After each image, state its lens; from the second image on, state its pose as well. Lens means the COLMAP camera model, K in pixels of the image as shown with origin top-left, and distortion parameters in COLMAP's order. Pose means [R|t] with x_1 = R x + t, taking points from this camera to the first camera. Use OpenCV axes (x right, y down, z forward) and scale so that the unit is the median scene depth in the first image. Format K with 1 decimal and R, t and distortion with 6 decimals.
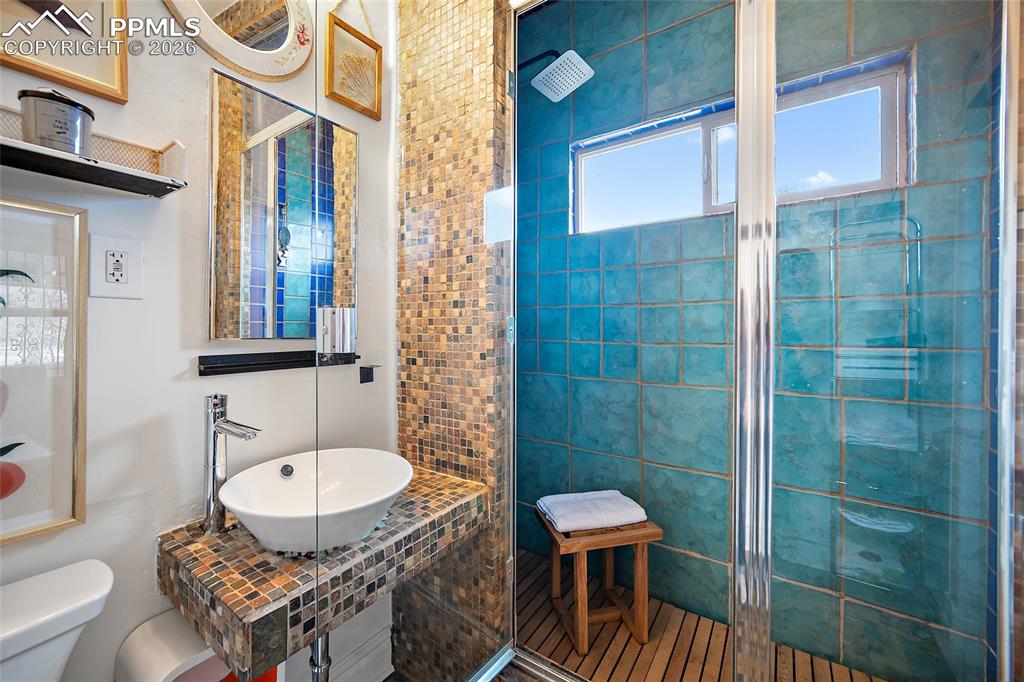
lens RADIAL K [[405.2, 0, 509.2], [0, 405.2, 330.8], [0, 0, 1]] dist [-0.003302, -0.000036]
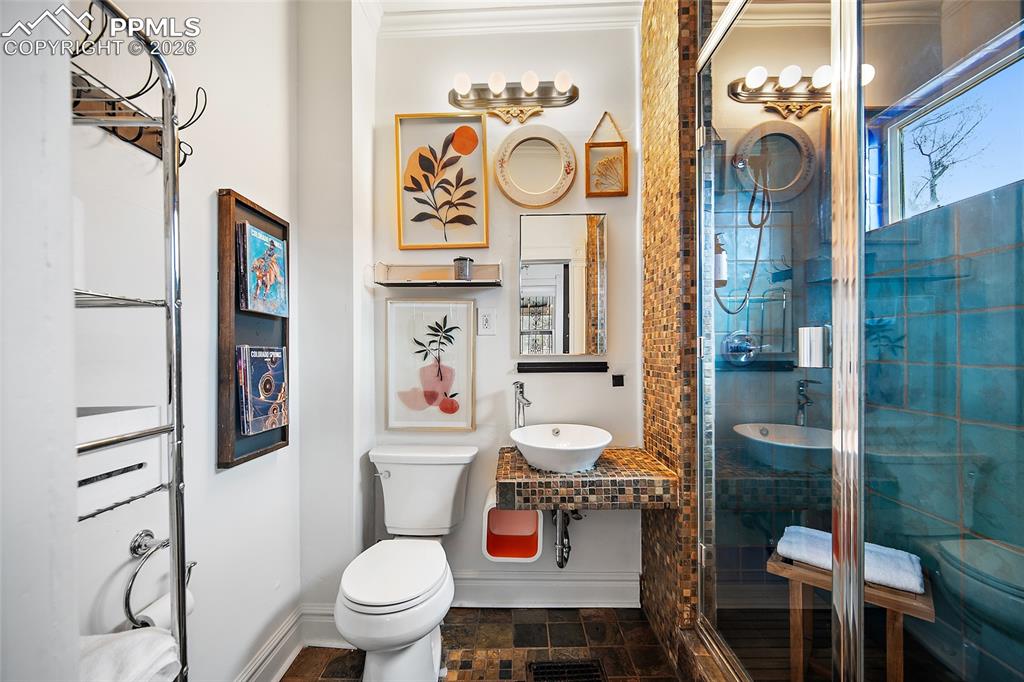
lens RADIAL K [[405.2, 0, 514.1], [0, 405.2, 349.6], [0, 0, 1]] dist [-0.003302, -0.000036]
pose [[0.557762, -0.005568, -0.829983, 0.709024], [0.002611, 0.999984, -0.004954, 0.007281], [0.829997, 0.000596, 0.557767, -0.092453]]
